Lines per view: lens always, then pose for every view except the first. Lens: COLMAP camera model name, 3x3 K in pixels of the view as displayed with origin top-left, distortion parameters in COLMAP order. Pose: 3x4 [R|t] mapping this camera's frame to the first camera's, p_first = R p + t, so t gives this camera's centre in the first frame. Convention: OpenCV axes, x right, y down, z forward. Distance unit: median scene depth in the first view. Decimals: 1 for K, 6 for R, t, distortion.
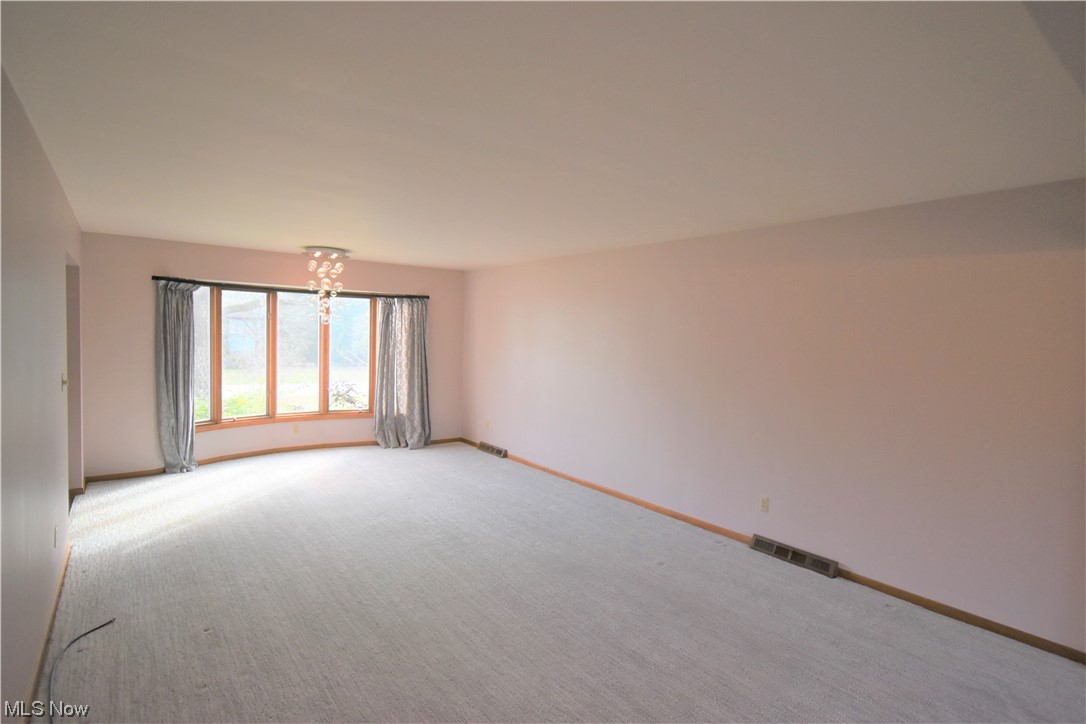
lens RADIAL K [[541.8, 0, 544.2], [0, 541.8, 362.8], [0, 0, 1]] dist [-0.005912, -0.000520]
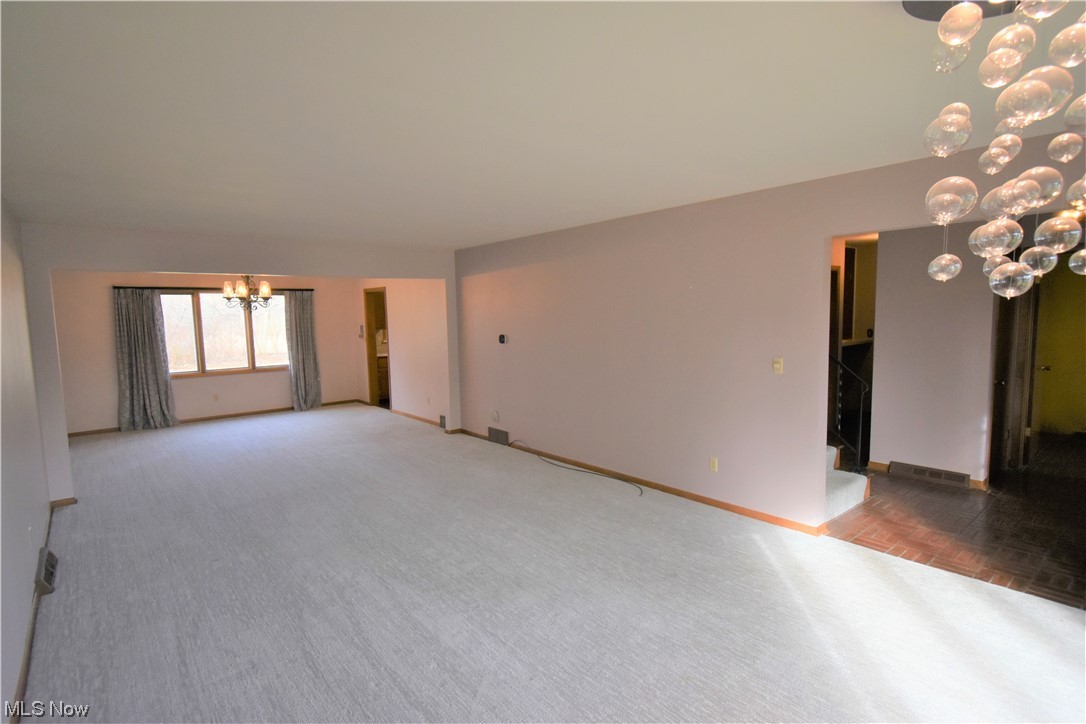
lens RADIAL K [[541.8, 0, 541.7], [0, 541.8, 361.5], [0, 0, 1]] dist [-0.005912, -0.000520]
pose [[0.998267, -0.058822, 0.001563, 0.277264], [0.058773, 0.998023, 0.022283, 0.046169], [-0.002871, -0.022153, 0.999750, -0.264370]]
